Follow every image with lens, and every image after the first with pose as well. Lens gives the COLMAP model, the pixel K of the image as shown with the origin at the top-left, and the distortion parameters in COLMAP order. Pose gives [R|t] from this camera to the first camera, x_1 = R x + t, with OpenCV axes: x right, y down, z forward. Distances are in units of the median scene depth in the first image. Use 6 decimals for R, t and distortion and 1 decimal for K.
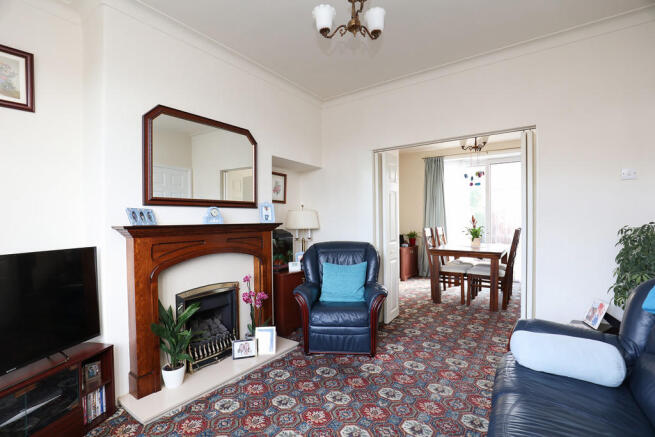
lens RADIAL K [[308.6, 0, 324.3], [0, 308.6, 218.0], [0, 0, 1]] dist [-0.033234, -0.000298]
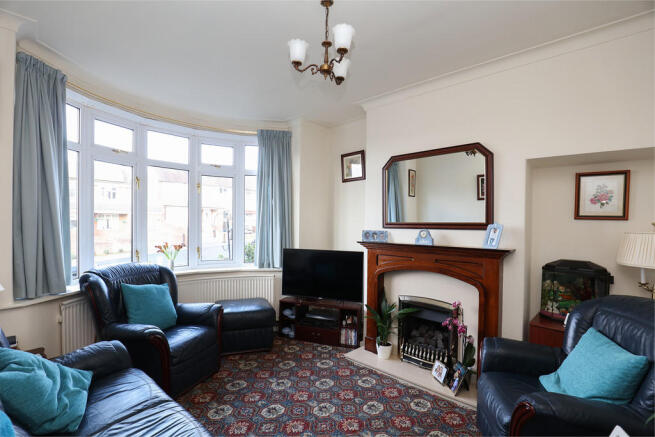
lens RADIAL K [[308.6, 0, 326.0], [0, 308.6, 224.0], [0, 0, 1]] dist [-0.033234, -0.000298]
pose [[-0.144714, 0.003091, -0.989469, 0.851482], [-0.012399, 0.999911, 0.004937, -0.058846], [0.989396, 0.012983, -0.144663, 0.848504]]
